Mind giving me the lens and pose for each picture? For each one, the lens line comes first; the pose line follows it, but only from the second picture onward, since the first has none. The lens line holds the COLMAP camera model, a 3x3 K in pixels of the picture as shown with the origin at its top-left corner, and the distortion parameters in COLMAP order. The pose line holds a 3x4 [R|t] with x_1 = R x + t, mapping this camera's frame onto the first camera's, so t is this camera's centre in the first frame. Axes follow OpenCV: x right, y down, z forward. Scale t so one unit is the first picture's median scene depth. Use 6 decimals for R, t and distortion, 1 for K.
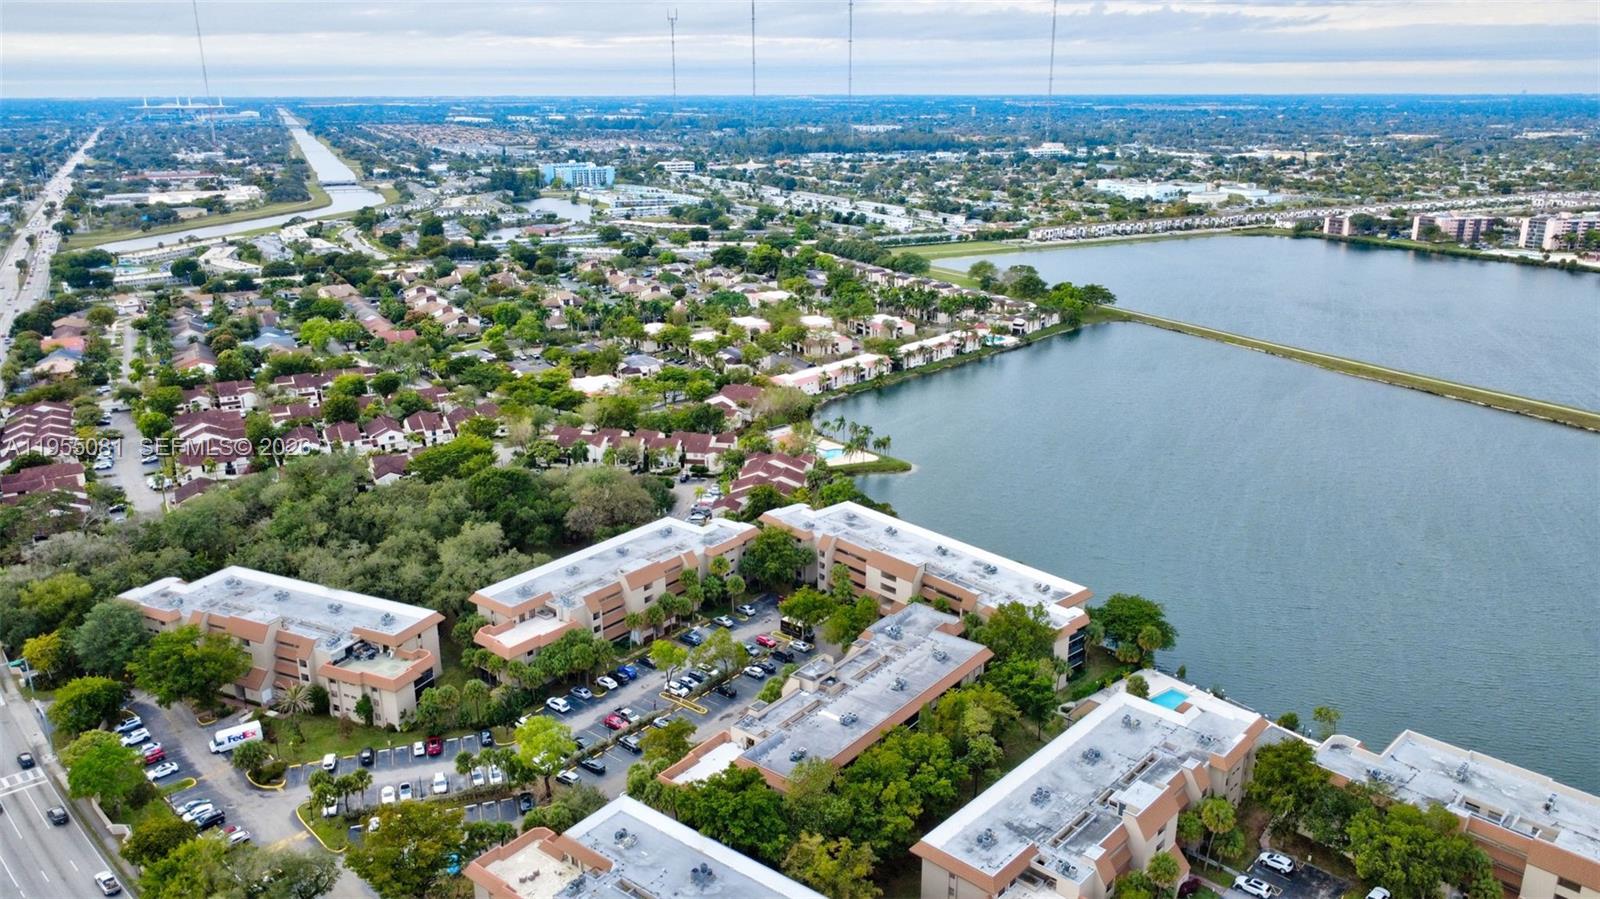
lens RADIAL K [[1165.5, 0, 800.0], [0, 1165.5, 449.5], [0, 0, 1]] dist [-0.001654, -0.003812]
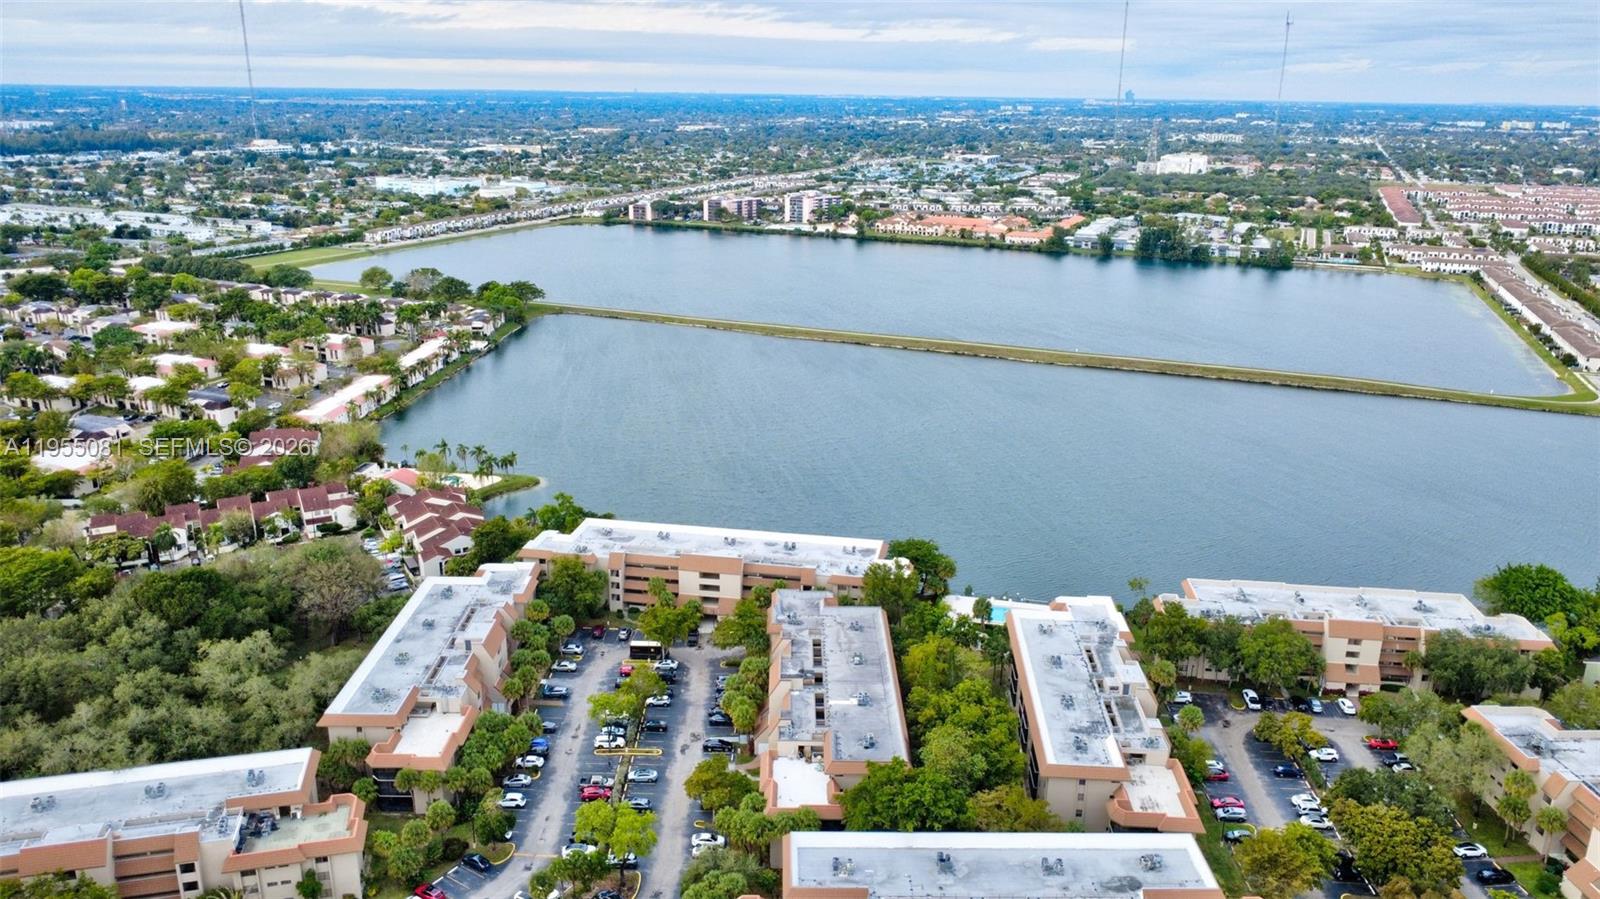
lens RADIAL K [[1165.3, 0, 800.0], [0, 1165.3, 449.5], [0, 0, 1]] dist [-0.004210, 0.001612]
pose [[0.778307, -0.172754, 0.603651, -0.206277], [0.169853, 0.983488, 0.062459, -0.021872], [-0.604474, 0.053919, 0.794798, 0.067579]]
